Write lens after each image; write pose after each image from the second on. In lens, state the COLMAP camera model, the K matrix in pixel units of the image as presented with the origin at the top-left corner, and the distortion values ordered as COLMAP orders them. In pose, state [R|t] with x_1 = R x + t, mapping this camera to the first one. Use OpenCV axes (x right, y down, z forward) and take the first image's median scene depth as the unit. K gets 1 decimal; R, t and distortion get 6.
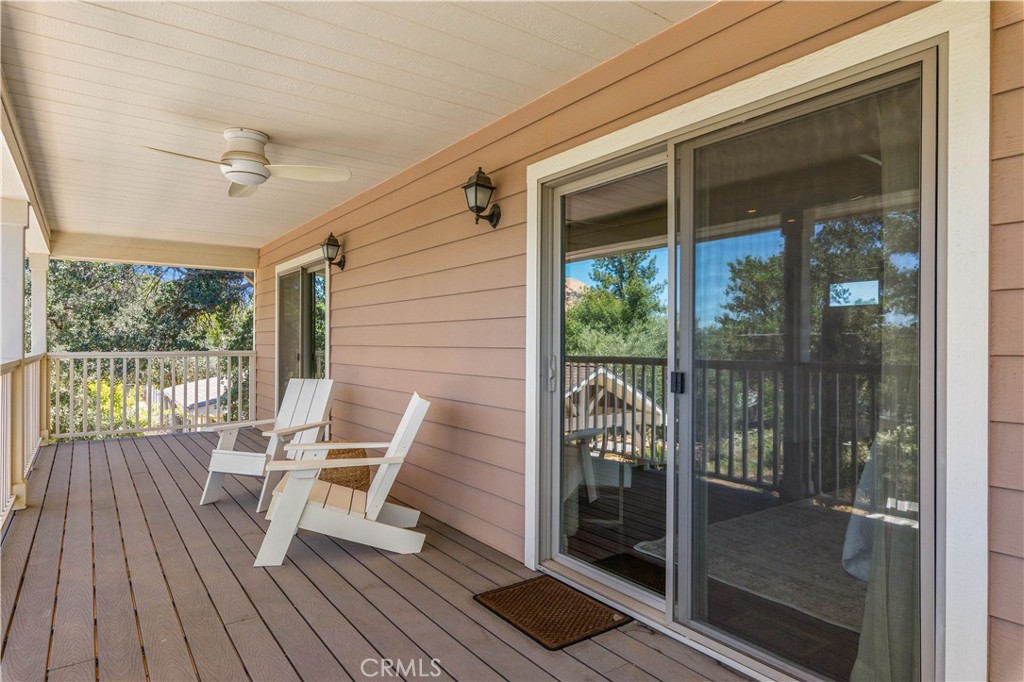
lens RADIAL K [[599.6, 0, 514.6], [0, 599.6, 339.0], [0, 0, 1]] dist [0.002635, 0.000096]
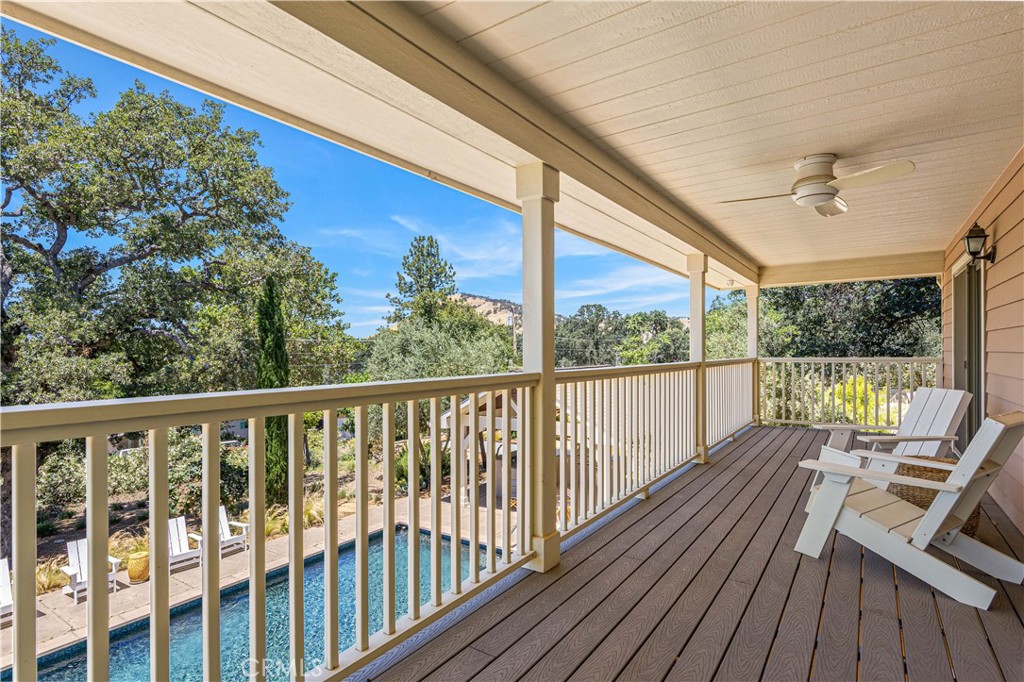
lens RADIAL K [[521.6, 0, 513.4], [0, 521.6, 350.9], [0, 0, 1]] dist [0.002563, 0.000119]
pose [[0.335511, -0.004511, -0.942025, 0.272923], [0.013349, 0.999911, -0.000033, 0.000264], [0.941942, -0.012564, 0.335541, 0.162746]]
